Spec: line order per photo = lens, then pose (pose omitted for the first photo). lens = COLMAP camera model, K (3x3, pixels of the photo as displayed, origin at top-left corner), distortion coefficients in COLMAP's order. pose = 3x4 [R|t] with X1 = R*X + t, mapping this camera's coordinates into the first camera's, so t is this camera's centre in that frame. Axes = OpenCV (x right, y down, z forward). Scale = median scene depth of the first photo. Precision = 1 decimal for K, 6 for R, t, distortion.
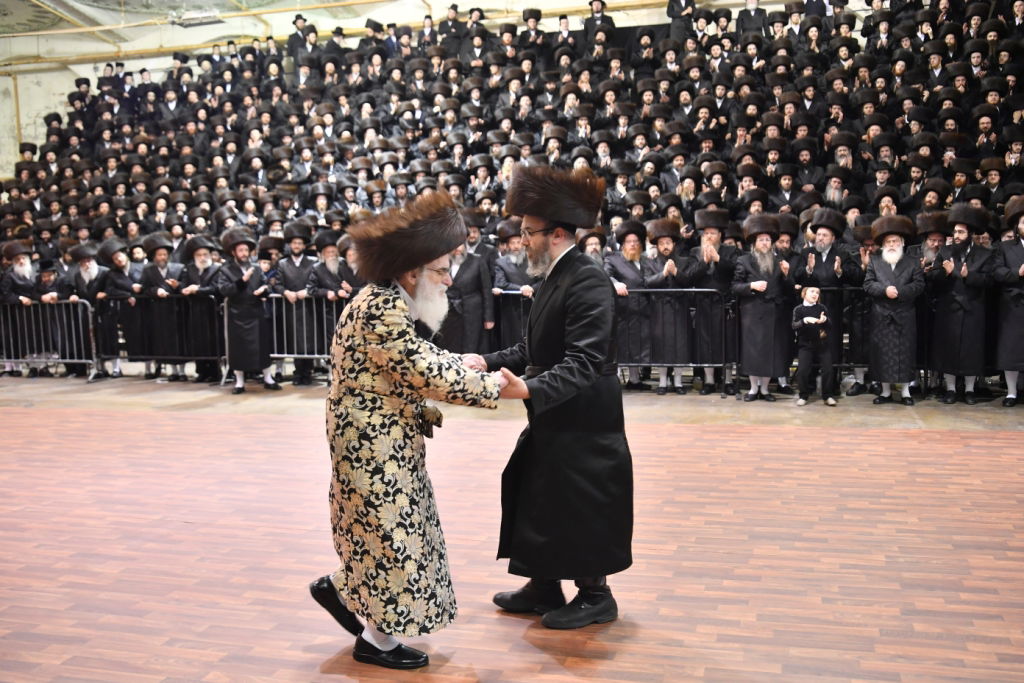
lens RADIAL K [[978.3, 0, 509.3], [0, 978.3, 347.9], [0, 0, 1]] dist [-0.068010, -0.000202]
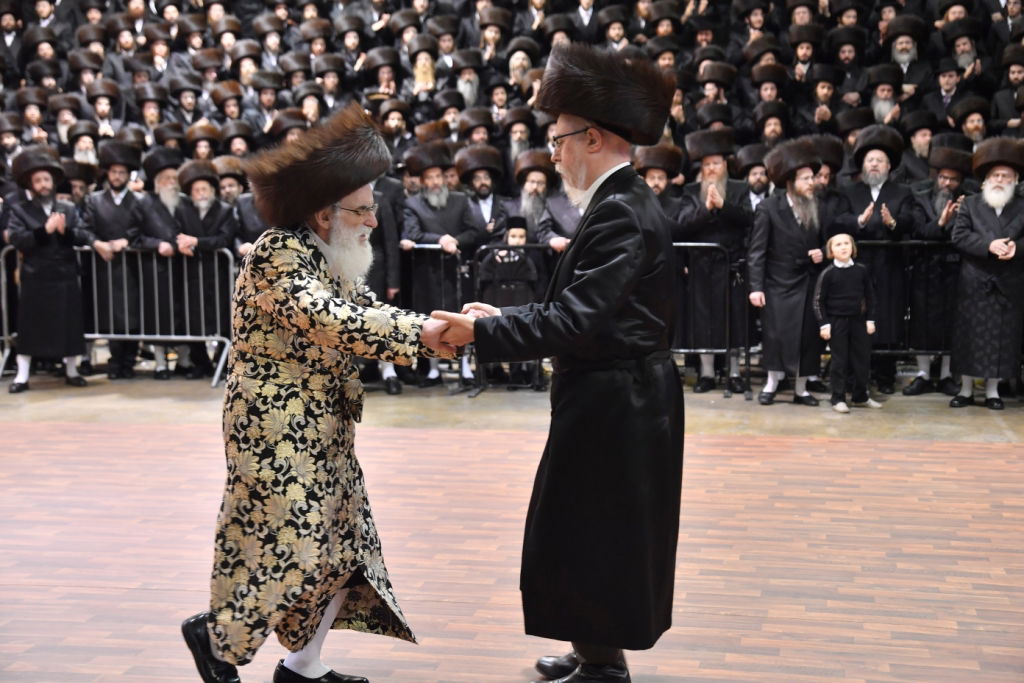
lens RADIAL K [[1519.2, 0, 512.0], [0, 1519.2, 341.5], [0, 0, 1]] dist [0.321311, -1.537098]
pose [[0.998356, 0.002592, 0.057251, 0.000105], [-0.002818, 0.999989, 0.003857, 0.007341], [-0.057240, -0.004012, 0.998352, -0.103733]]
